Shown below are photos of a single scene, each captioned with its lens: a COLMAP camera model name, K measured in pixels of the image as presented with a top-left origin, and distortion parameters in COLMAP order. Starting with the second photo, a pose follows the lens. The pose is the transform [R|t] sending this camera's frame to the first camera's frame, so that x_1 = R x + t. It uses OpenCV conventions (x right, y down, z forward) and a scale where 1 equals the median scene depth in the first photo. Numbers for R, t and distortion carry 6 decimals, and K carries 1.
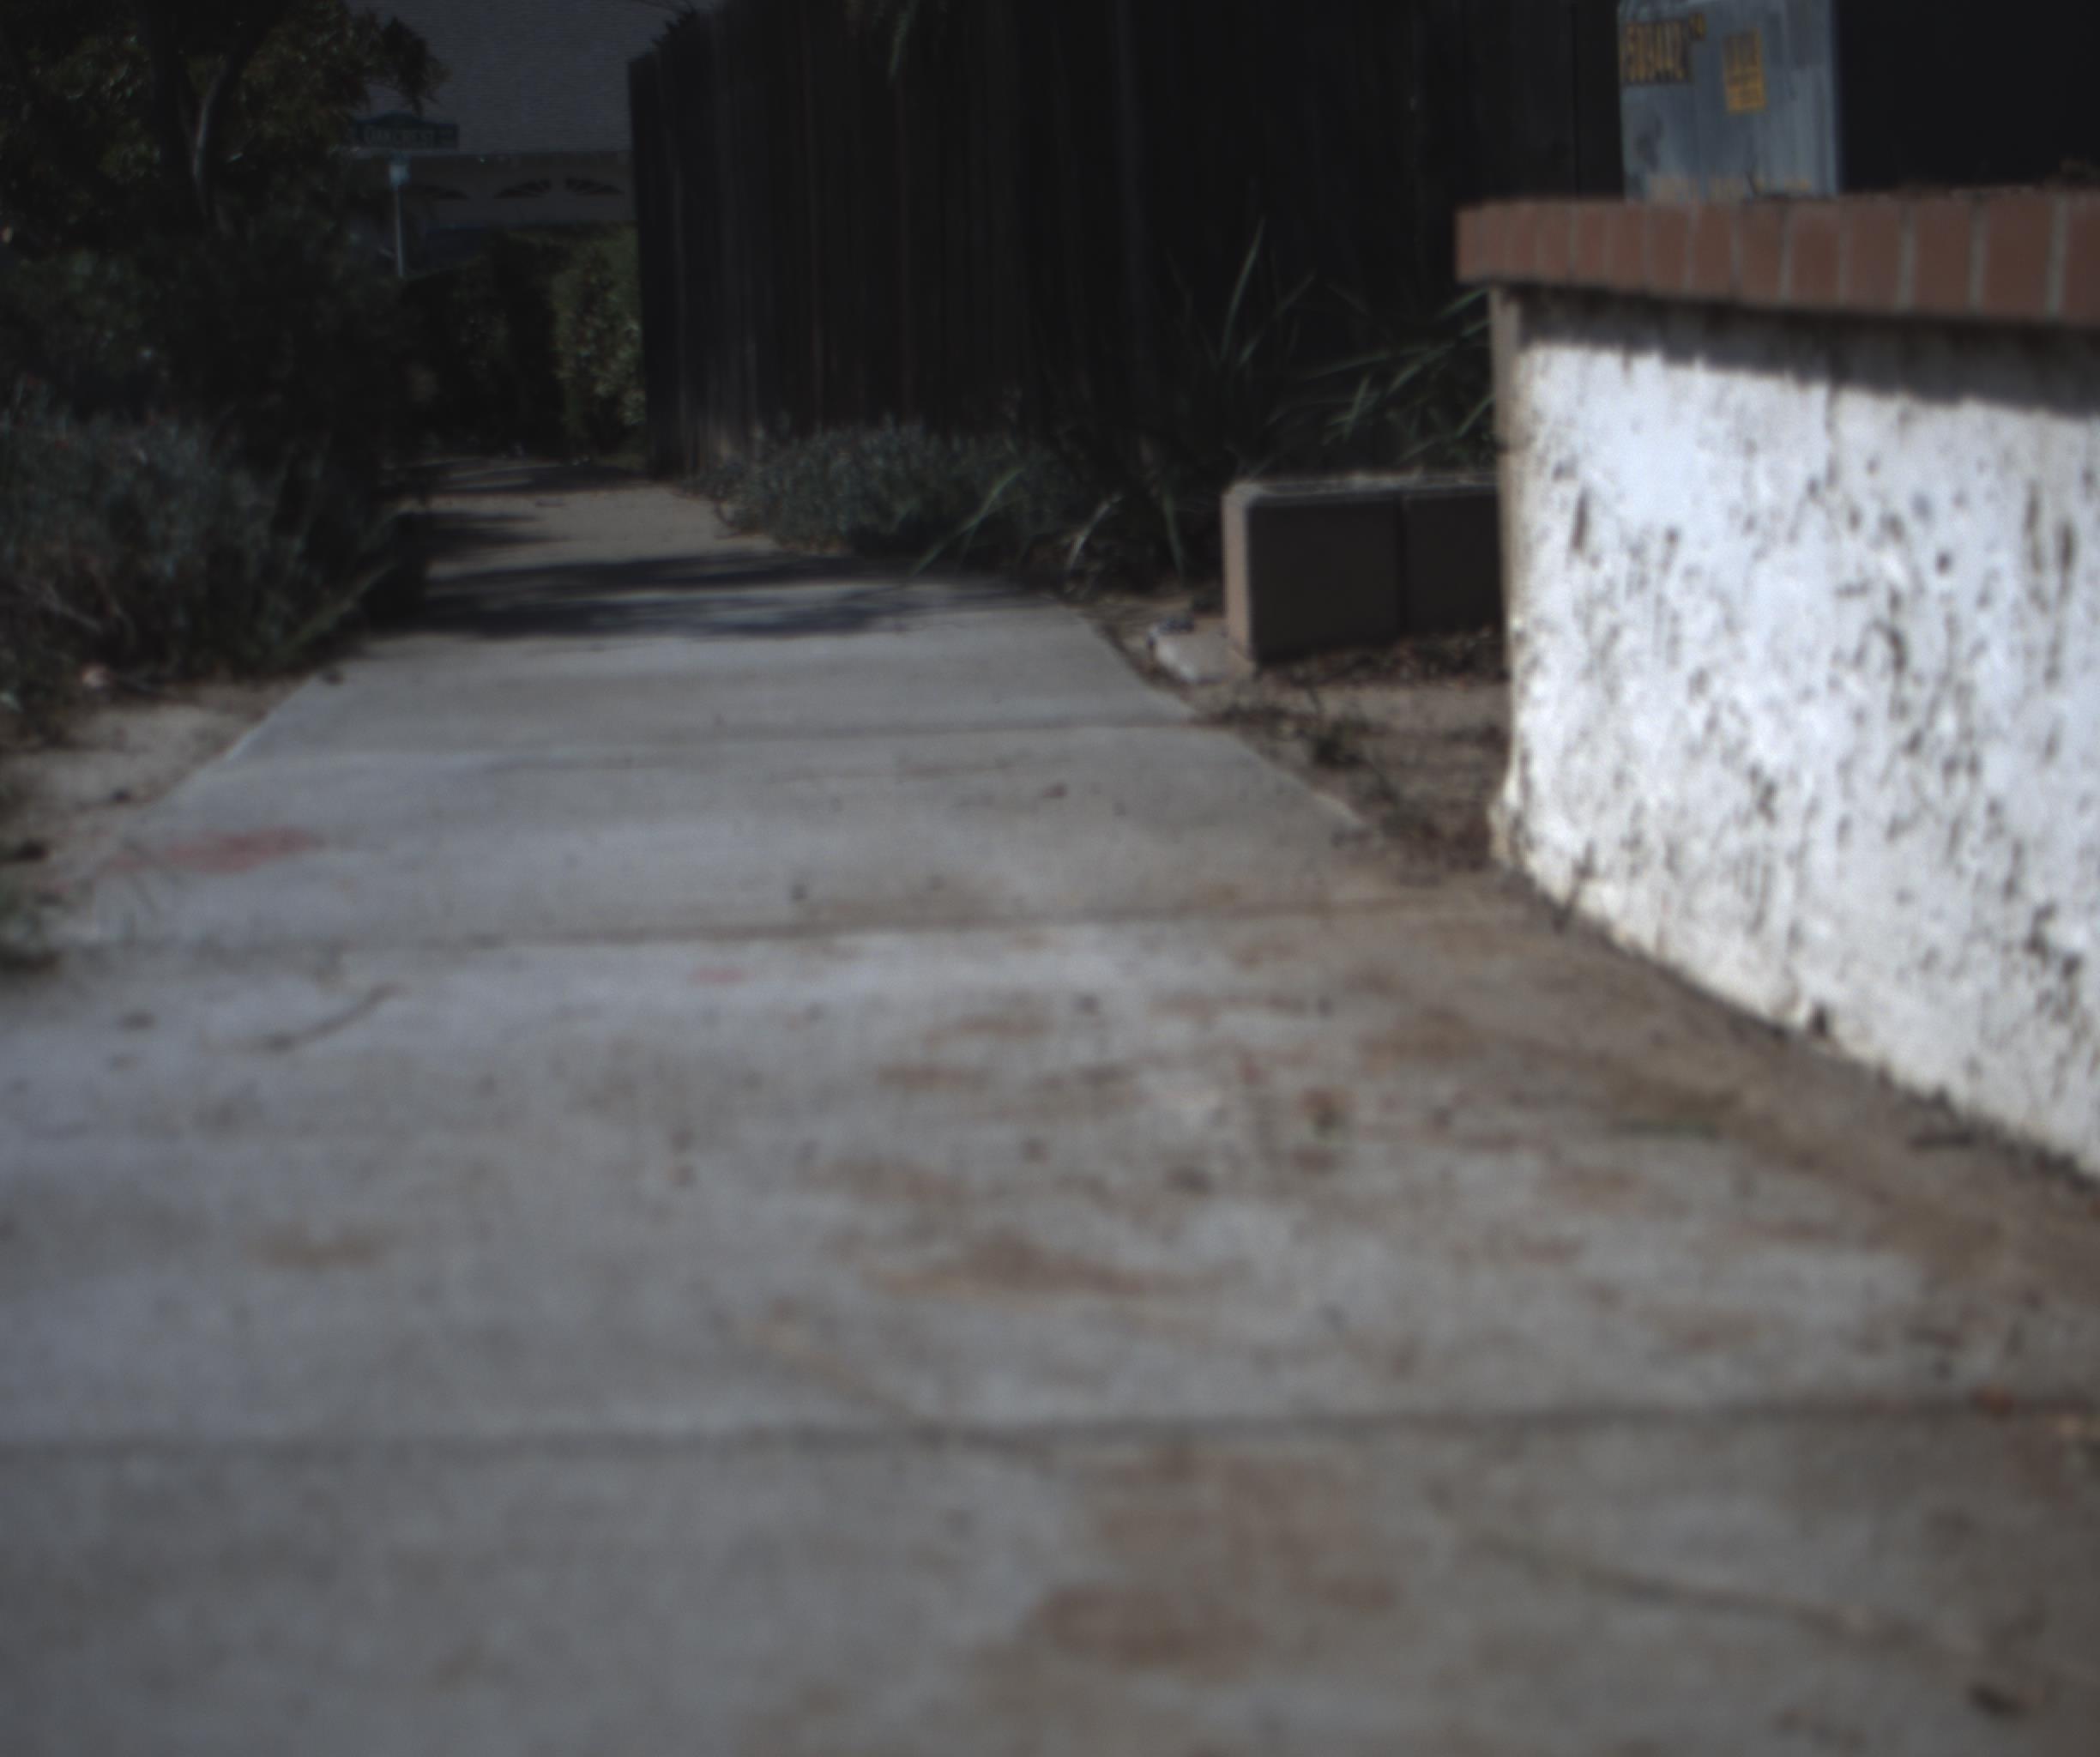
lens RADIAL K [[3862.4, 0, 1050.0], [0, 3862.4, 878.5], [0, 0, 1]] dist [-0.175603, 0.743116]
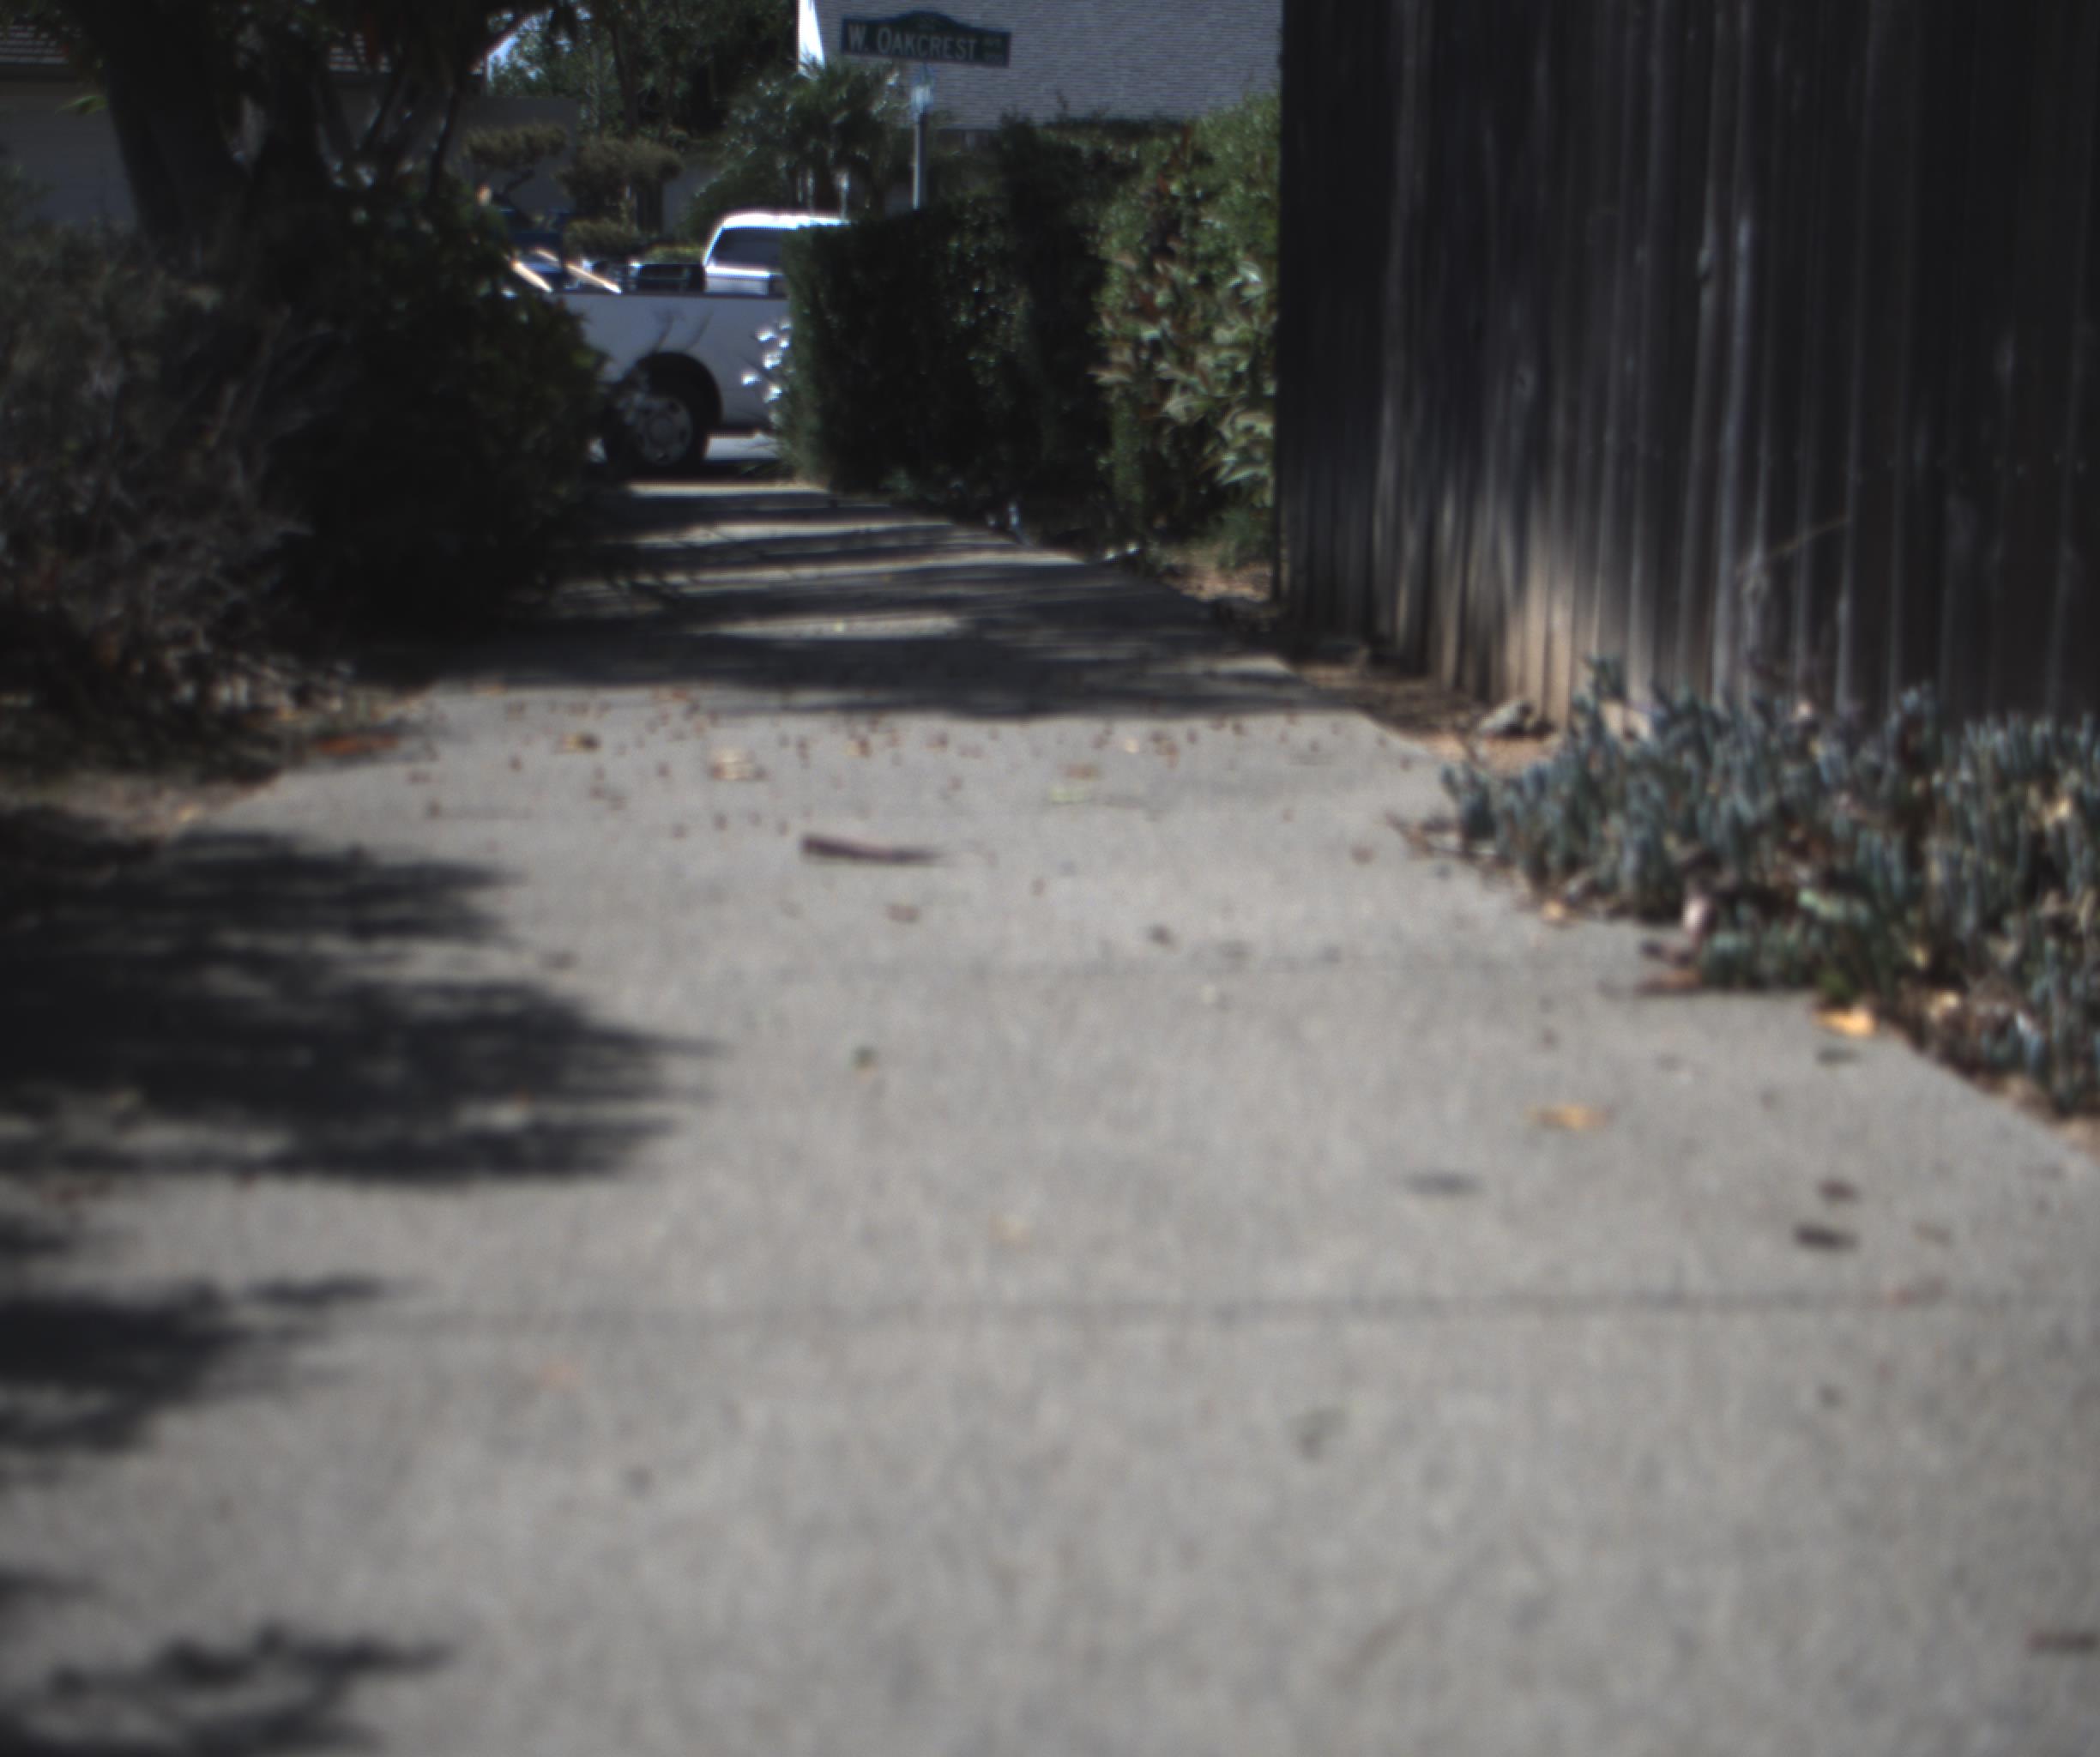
lens RADIAL K [[3862.4, 0, 1050.0], [0, 3862.4, 878.5], [0, 0, 1]] dist [-0.175603, 0.743116]
pose [[0.986944, 0.069354, -0.145368, -0.081966], [-0.071110, 0.997445, -0.006912, -0.089869], [0.144517, 0.017159, 0.989354, 0.736674]]
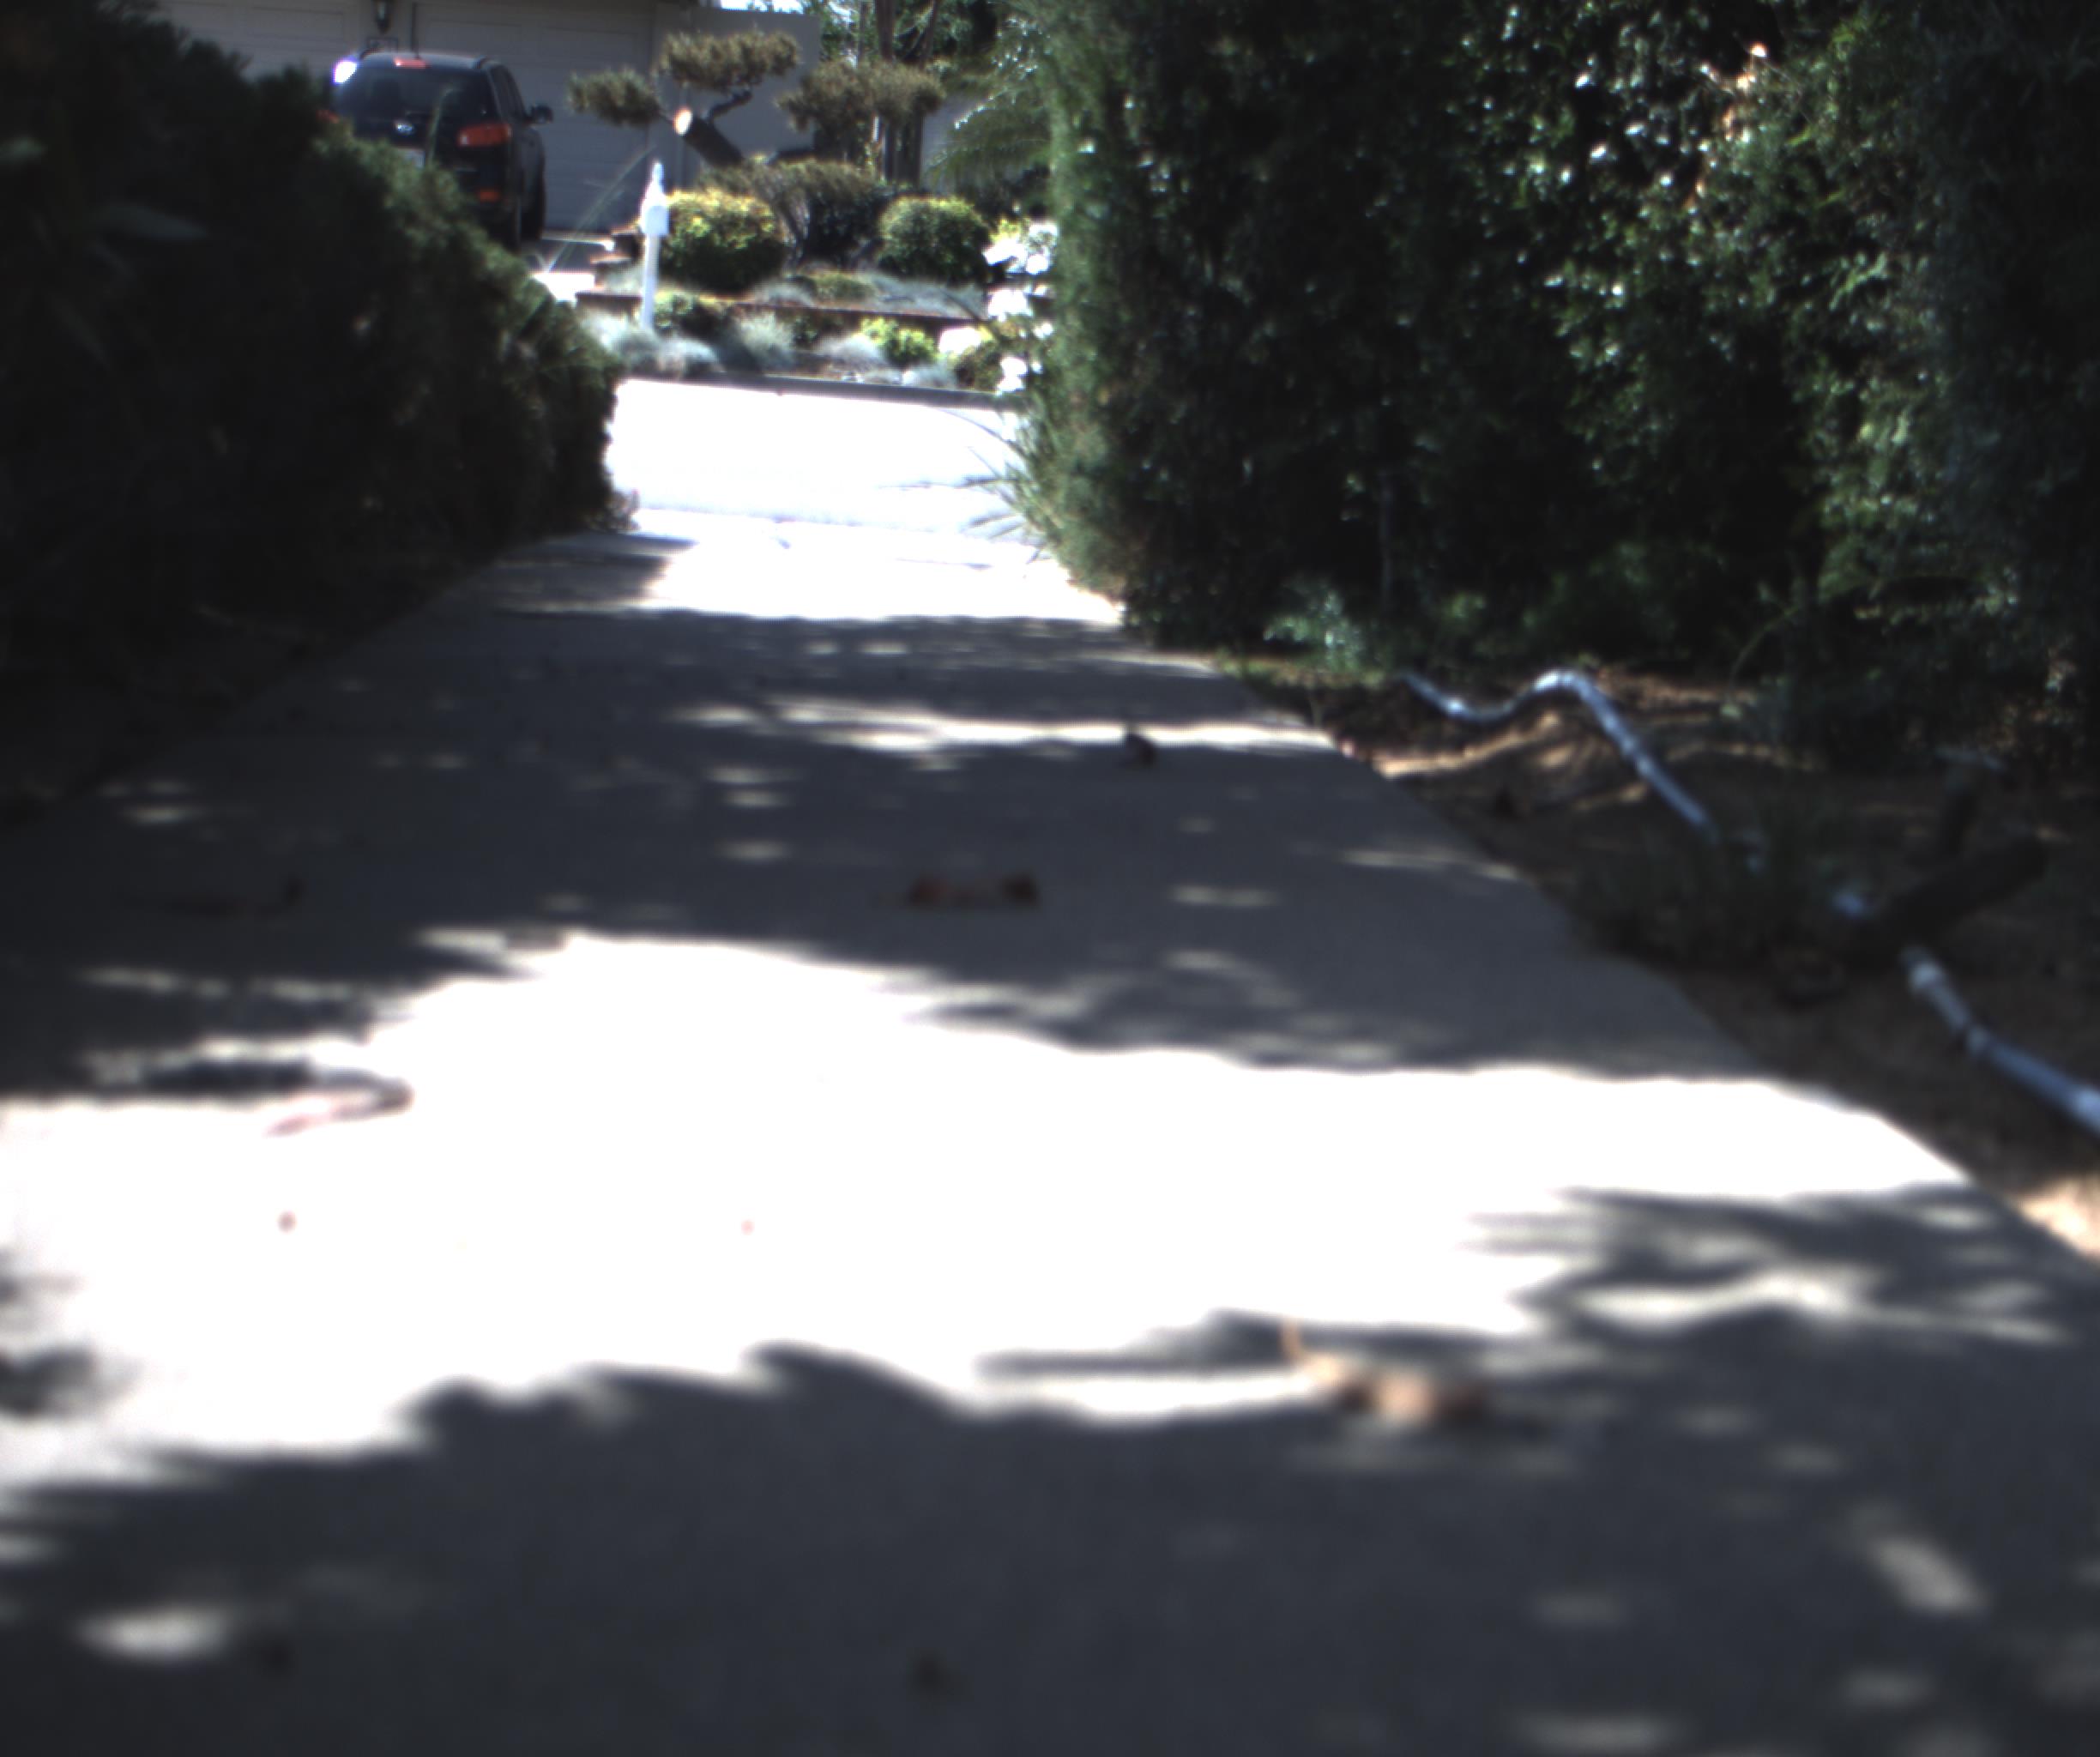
lens RADIAL K [[3862.4, 0, 1050.0], [0, 3862.4, 878.5], [0, 0, 1]] dist [-0.175603, 0.743116]
pose [[0.969392, 0.125461, -0.211044, -0.234856], [-0.129466, 0.991570, -0.005208, -0.177248], [0.208611, 0.032371, 0.977463, 1.438301]]
